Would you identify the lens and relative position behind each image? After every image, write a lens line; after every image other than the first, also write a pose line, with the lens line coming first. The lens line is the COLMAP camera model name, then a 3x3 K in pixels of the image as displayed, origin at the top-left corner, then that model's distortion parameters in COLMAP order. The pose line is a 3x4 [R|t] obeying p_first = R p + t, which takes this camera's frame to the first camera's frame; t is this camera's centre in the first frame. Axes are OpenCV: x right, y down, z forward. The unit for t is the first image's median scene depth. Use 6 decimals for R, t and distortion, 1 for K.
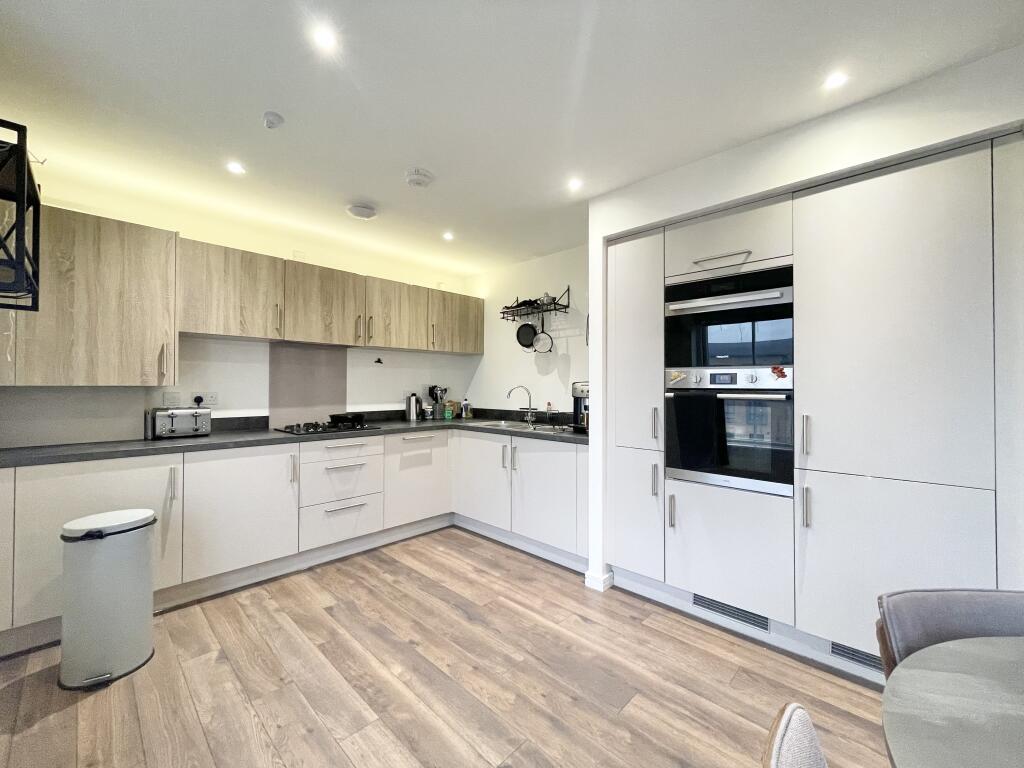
lens RADIAL K [[417.3, 0, 512.0], [0, 417.3, 384.0], [0, 0, 1]] dist [-0.002652, -0.000107]
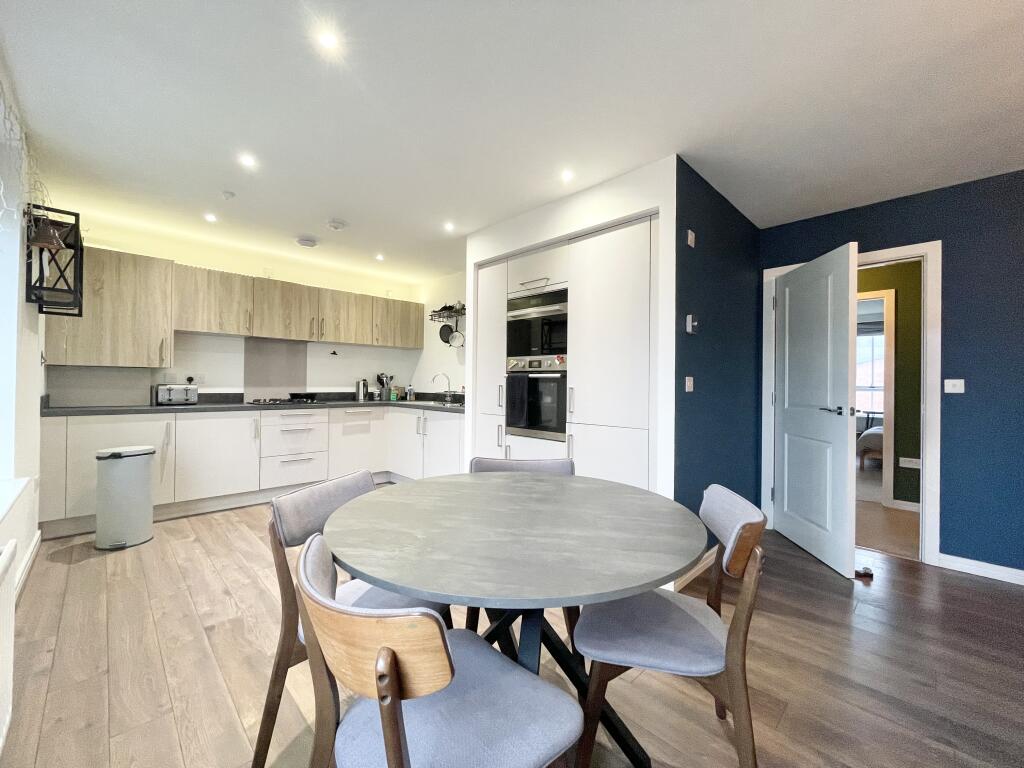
lens RADIAL K [[417.3, 0, 512.0], [0, 417.3, 384.0], [0, 0, 1]] dist [-0.002652, -0.000107]
pose [[0.999657, 0.008624, -0.024727, 0.362264], [-0.008488, 0.999948, 0.005629, 0.038760], [0.024774, -0.005417, 0.999678, -0.366464]]
